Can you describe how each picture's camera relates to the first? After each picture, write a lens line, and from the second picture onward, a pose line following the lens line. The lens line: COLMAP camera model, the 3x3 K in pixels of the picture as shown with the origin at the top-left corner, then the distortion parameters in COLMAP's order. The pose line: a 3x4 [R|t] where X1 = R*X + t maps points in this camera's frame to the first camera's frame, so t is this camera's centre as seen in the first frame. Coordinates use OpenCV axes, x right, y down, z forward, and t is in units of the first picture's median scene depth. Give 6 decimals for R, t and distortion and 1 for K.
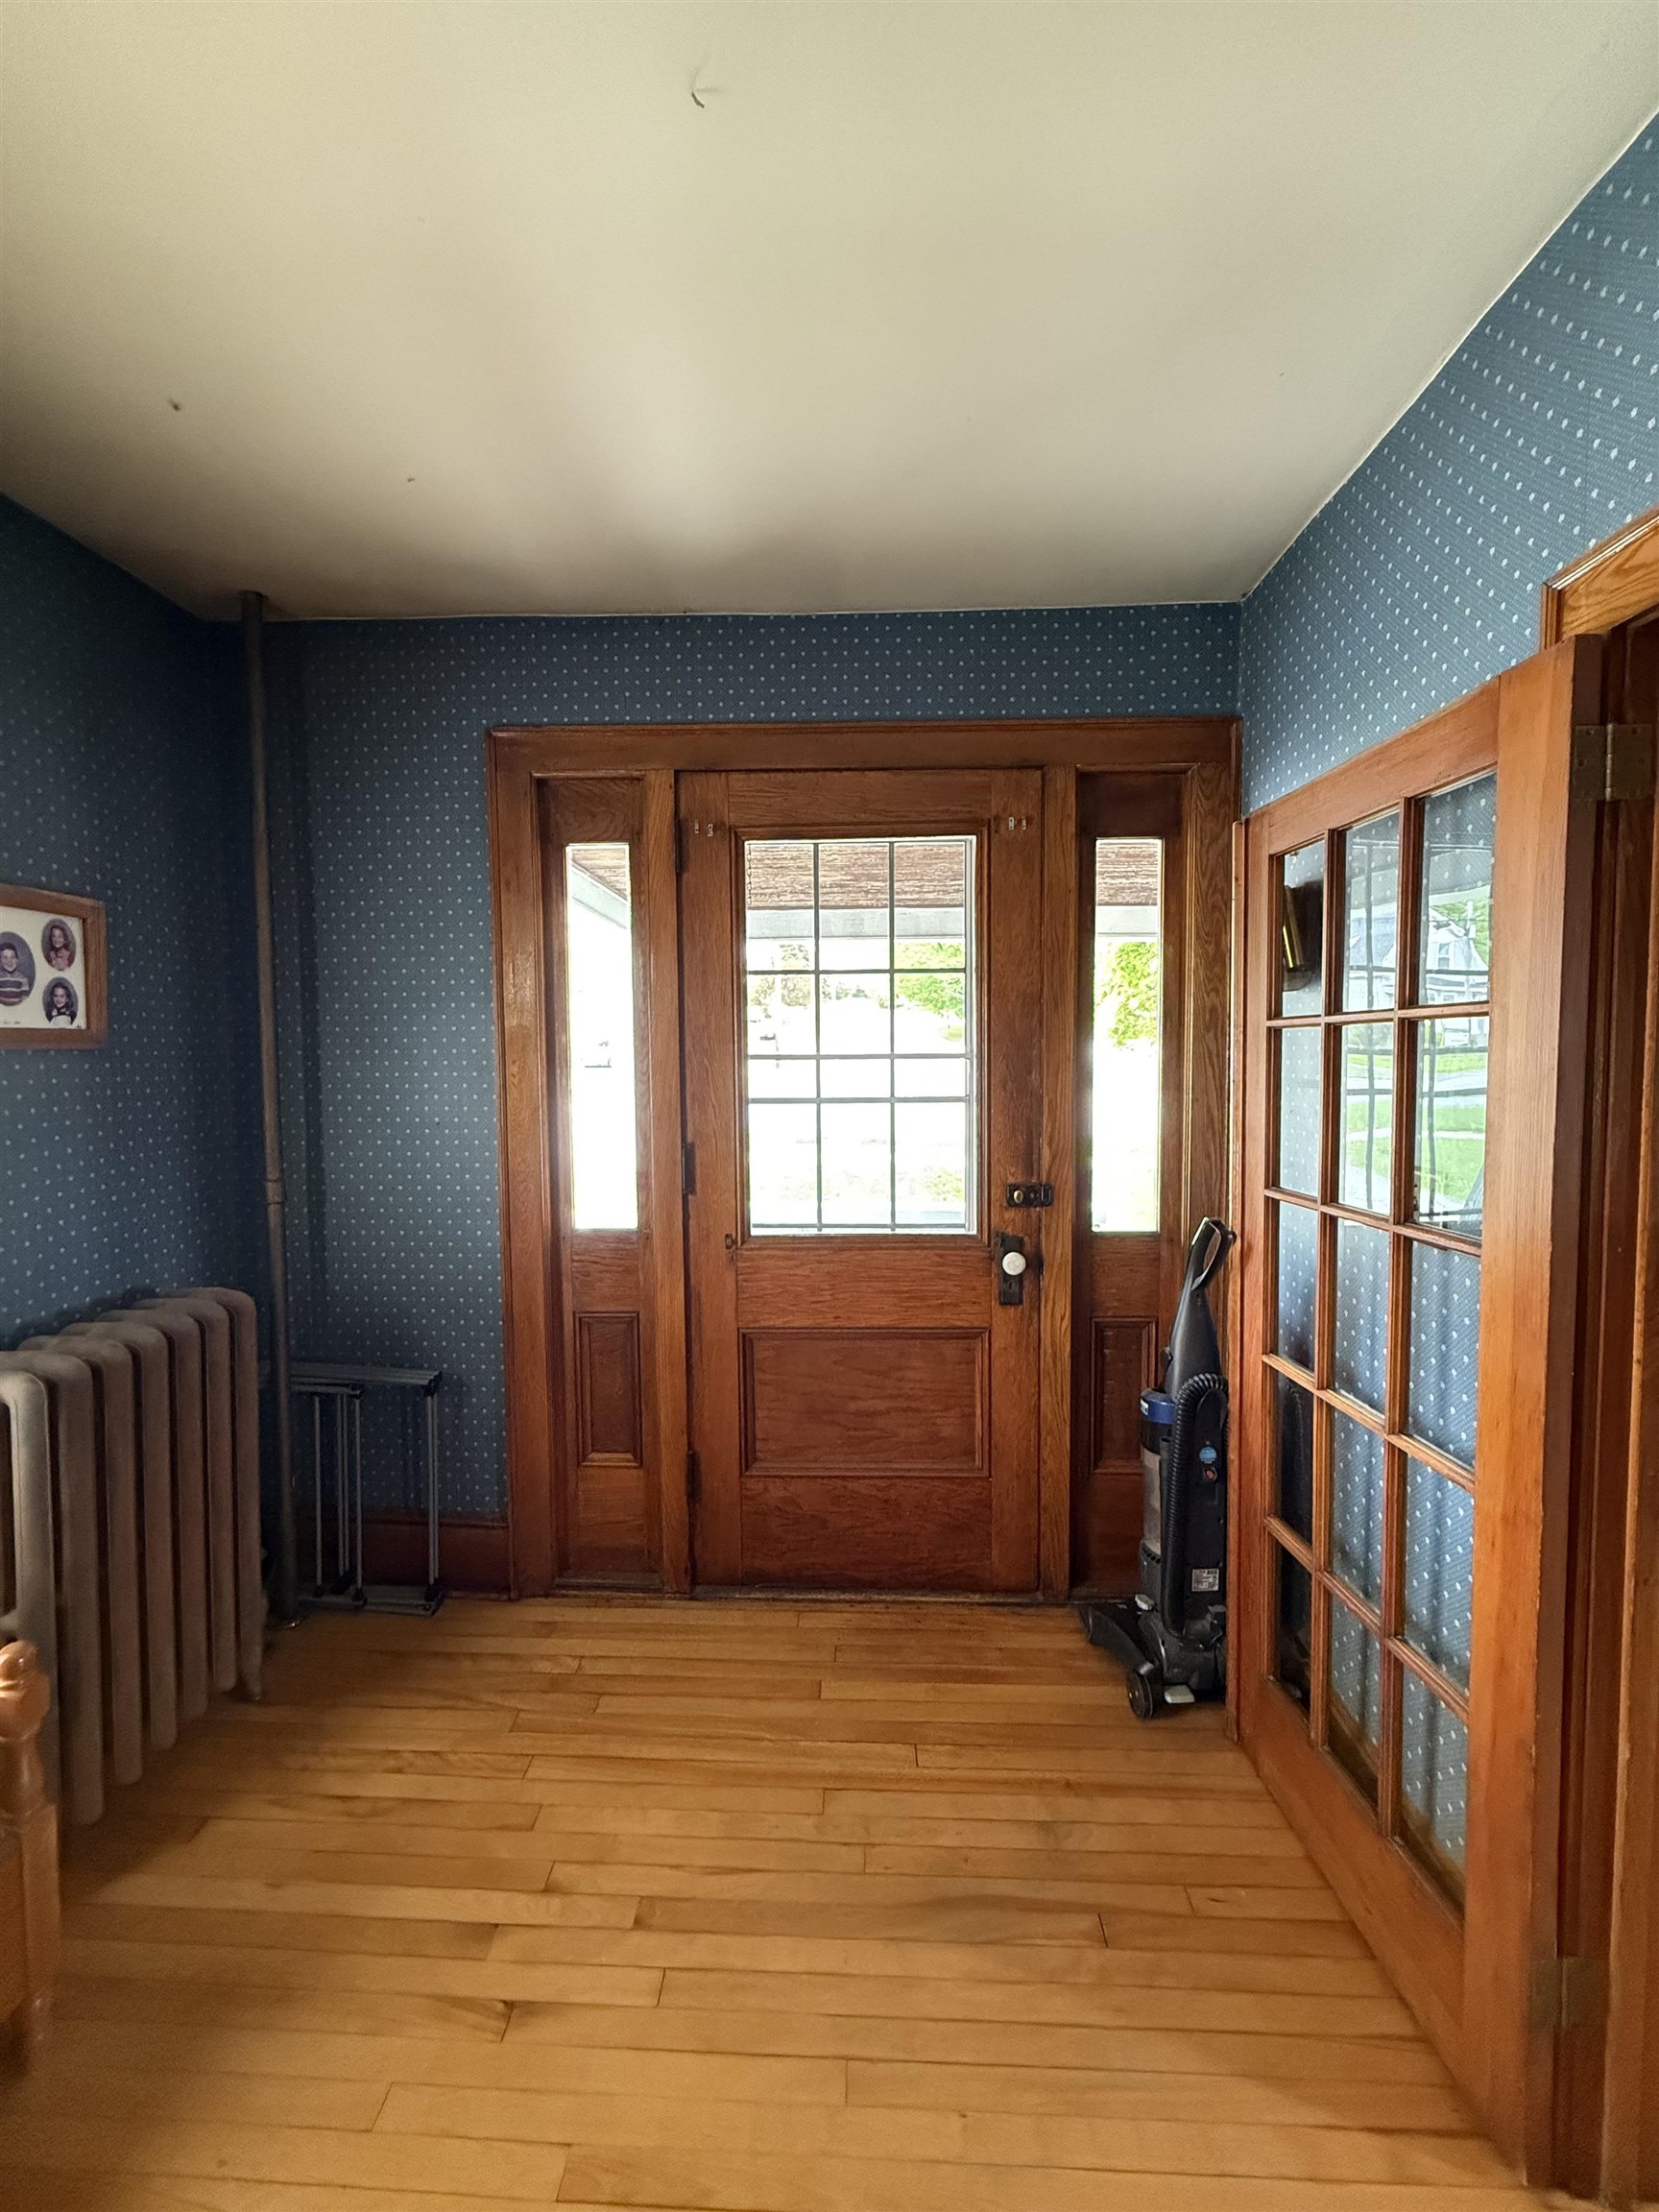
lens RADIAL K [[881.4, 0, 832.9], [0, 881.4, 1100.8], [0, 0, 1]] dist [-0.003463, 0.001072]
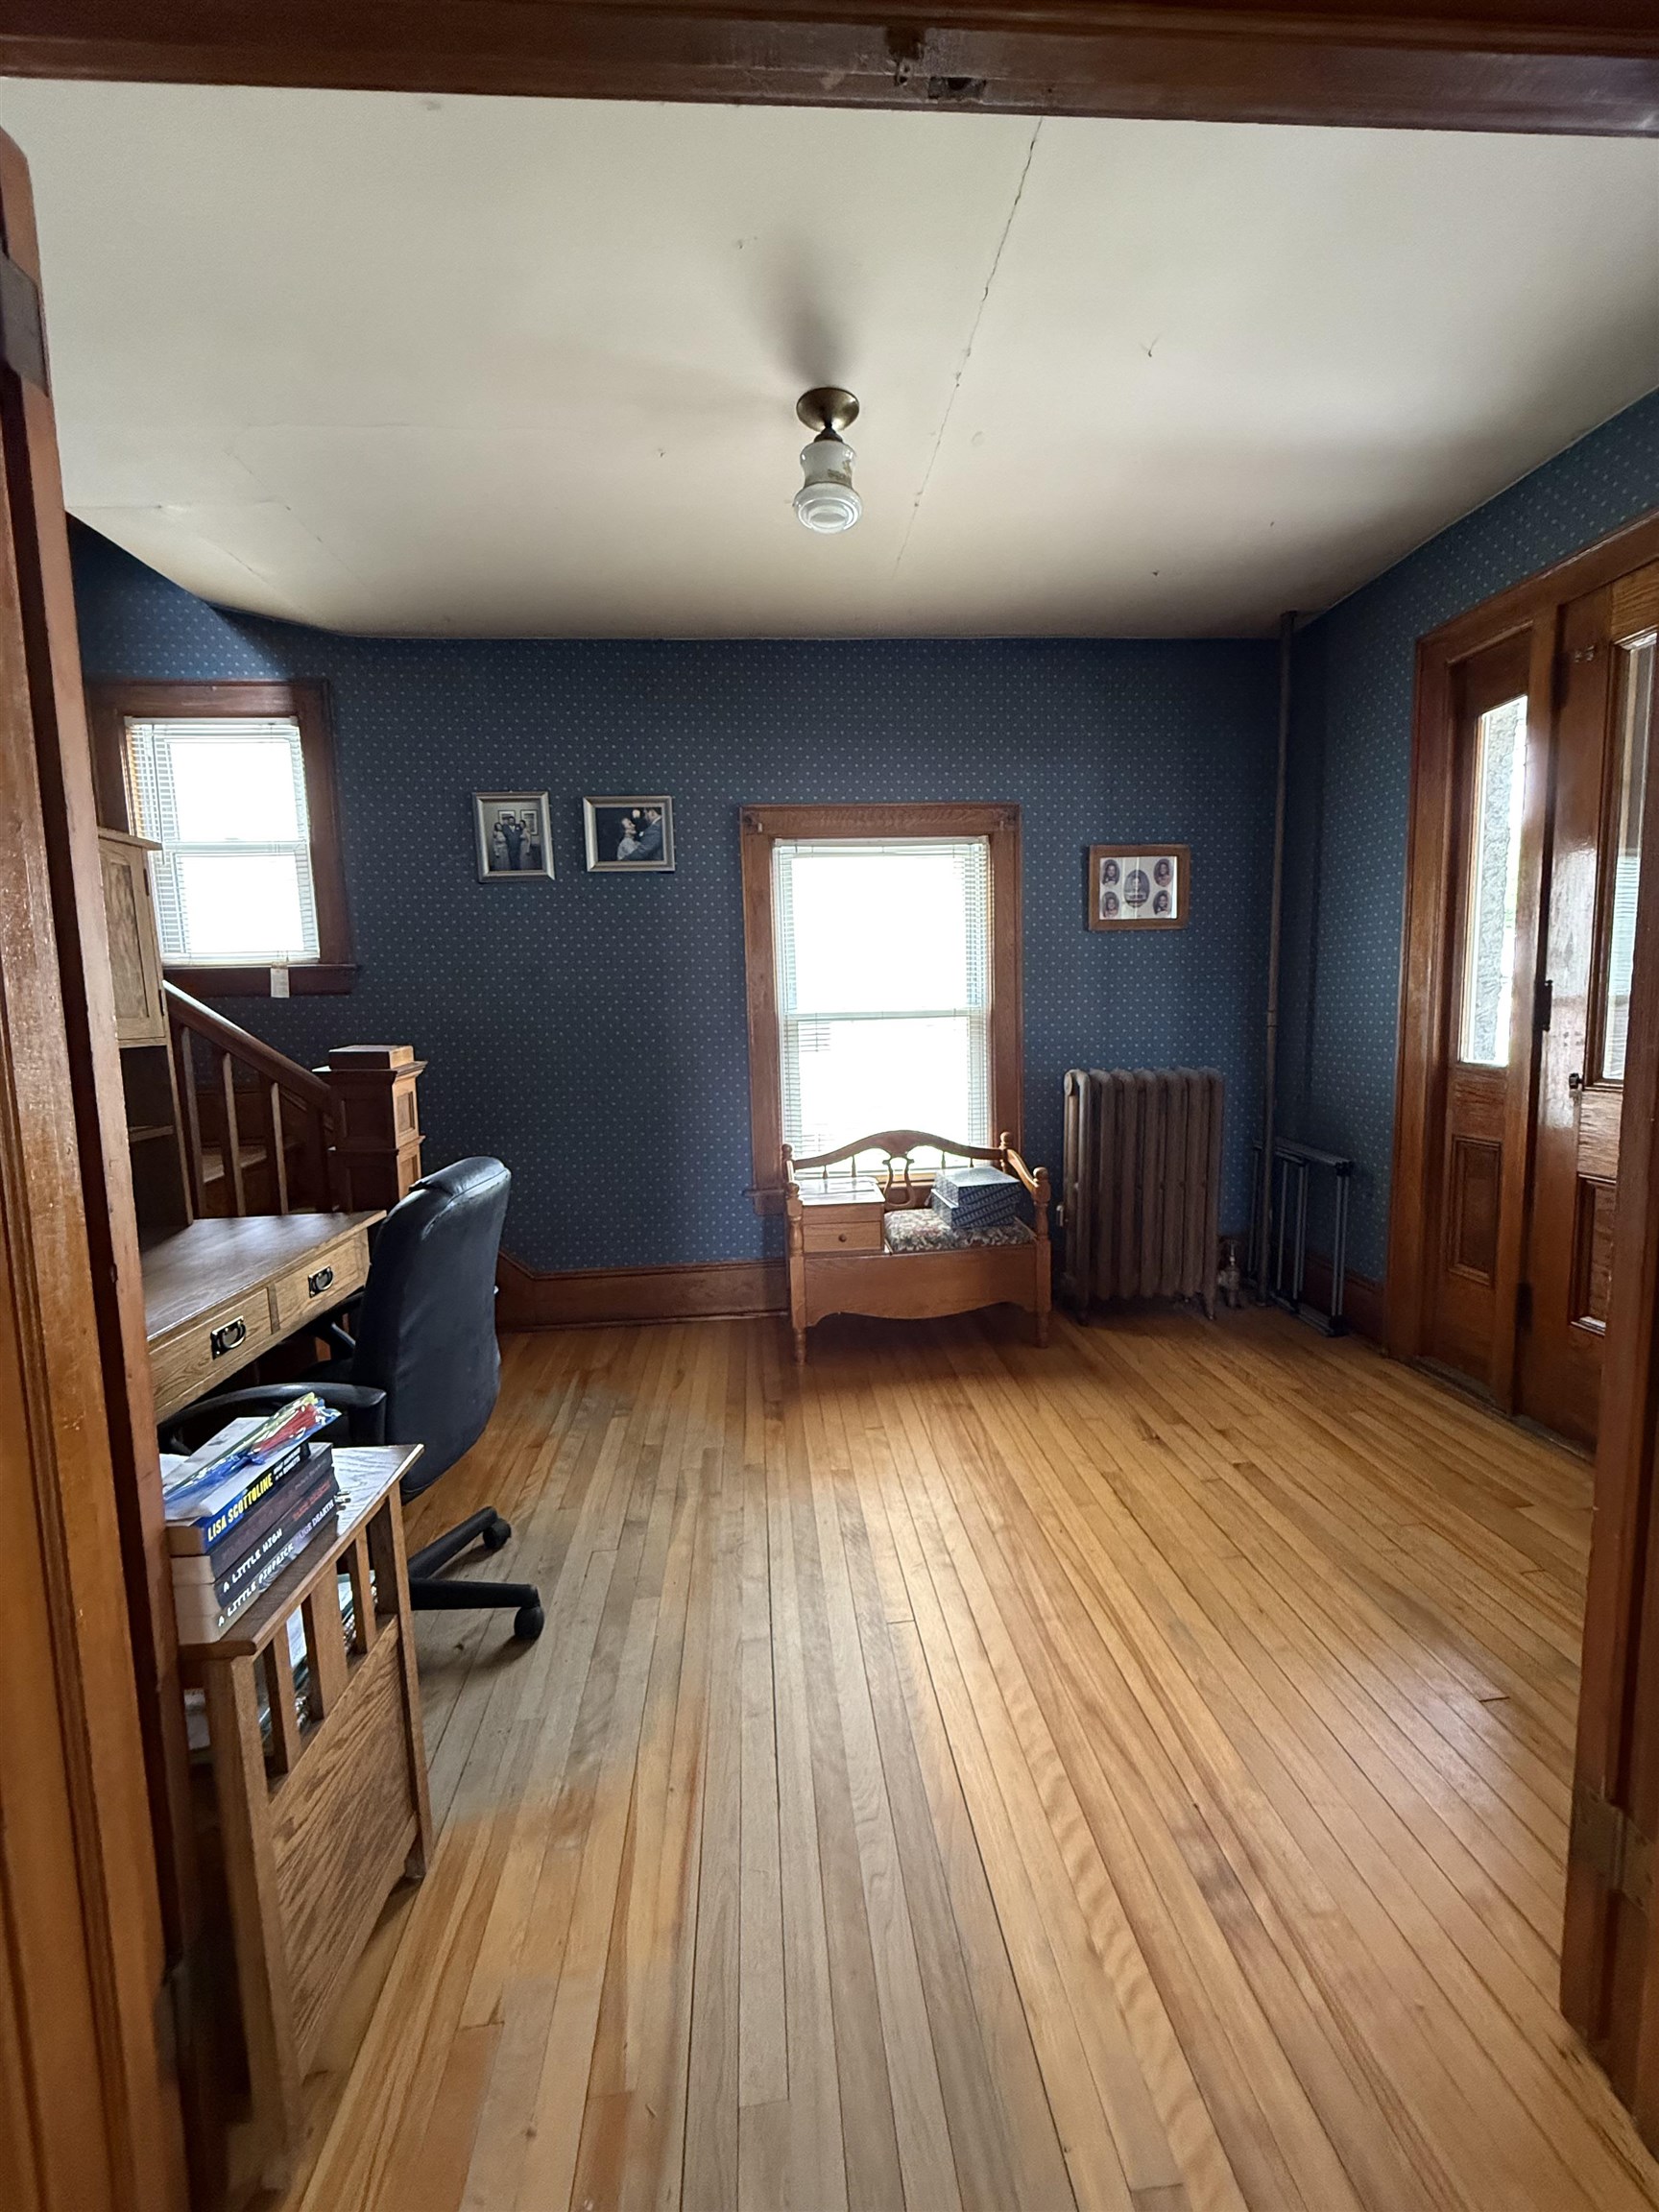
lens RADIAL K [[881.4, 0, 828.3], [0, 881.4, 1097.4], [0, 0, 1]] dist [-0.003463, 0.001072]
pose [[0.126481, 0.102476, -0.986662, 0.782813], [-0.036746, 0.994451, 0.098575, 0.117724], [0.991288, 0.023788, 0.129544, 0.054570]]
